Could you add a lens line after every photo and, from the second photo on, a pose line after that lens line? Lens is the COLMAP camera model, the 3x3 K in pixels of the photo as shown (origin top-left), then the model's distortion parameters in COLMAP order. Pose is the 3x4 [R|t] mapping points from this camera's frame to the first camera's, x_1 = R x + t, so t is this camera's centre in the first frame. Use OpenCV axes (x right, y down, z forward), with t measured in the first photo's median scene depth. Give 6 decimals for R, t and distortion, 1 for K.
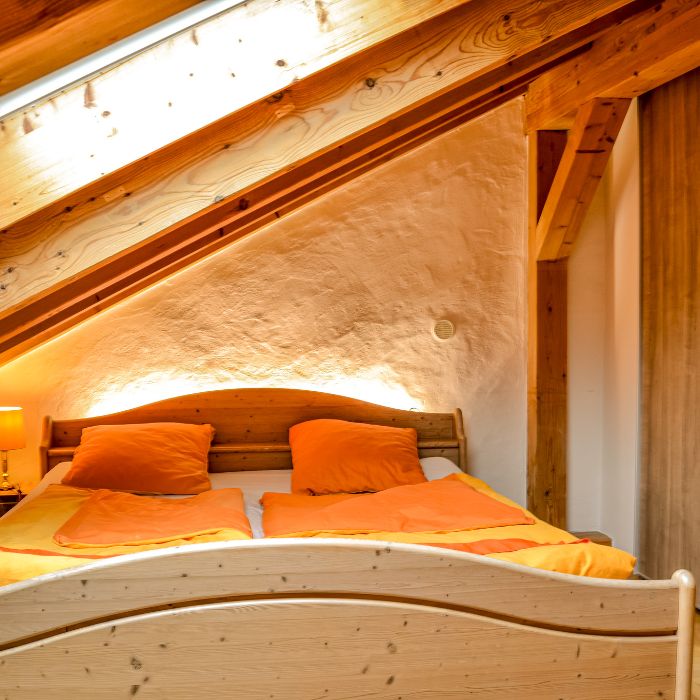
lens RADIAL K [[850.1, 0, 350.9], [0, 850.1, 353.5], [0, 0, 1]] dist [-0.080558, 0.000000]
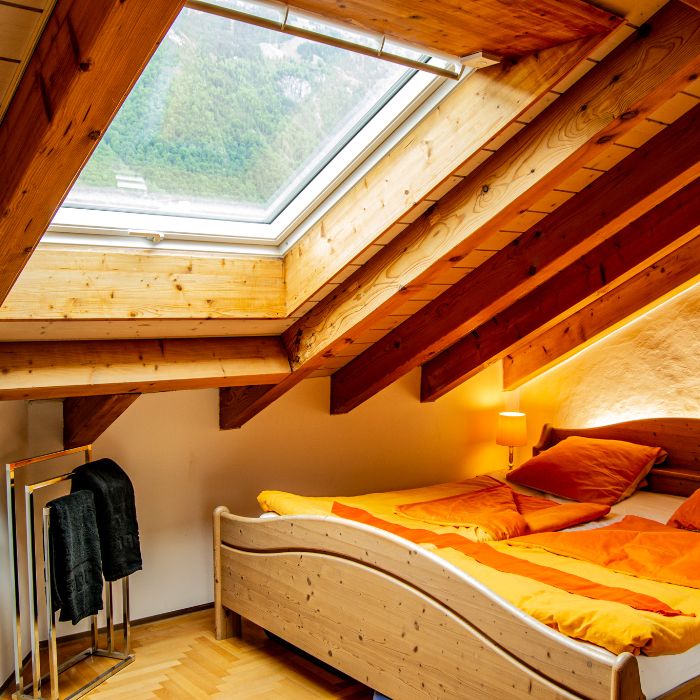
lens RADIAL K [[850.1, 0, 351.7], [0, 850.1, 349.3], [0, 0, 1]] dist [-0.080558, 0.000000]
pose [[0.504710, 0.042094, -0.862262, 0.591470], [-0.031205, 0.999047, 0.030507, -0.067480], [0.862725, 0.011510, 0.505543, 0.115704]]
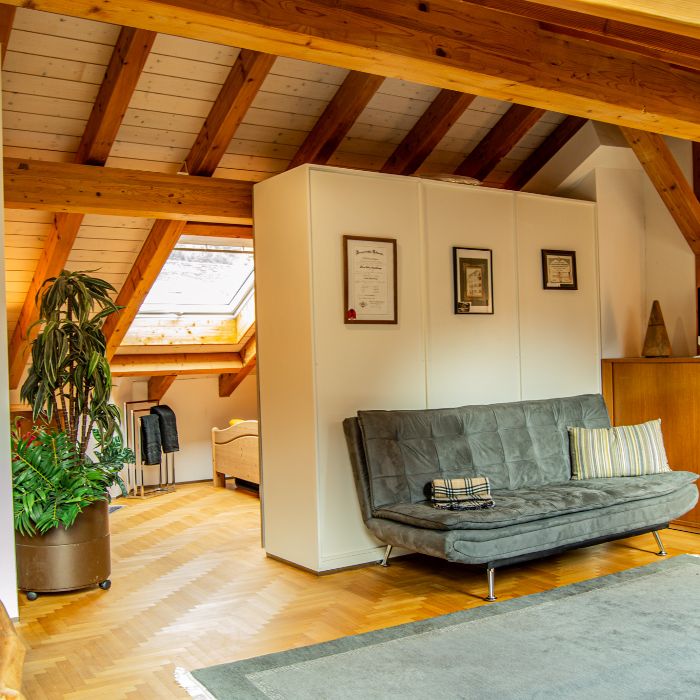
lens RADIAL K [[850.1, 0, 349.9], [0, 850.1, 349.4], [0, 0, 1]] dist [-0.080558, 0.000000]
pose [[0.389831, -0.003962, -0.920878, 1.896531], [-0.010305, 0.999909, -0.008664, -0.040427], [0.920829, 0.012868, 0.389755, -0.067370]]
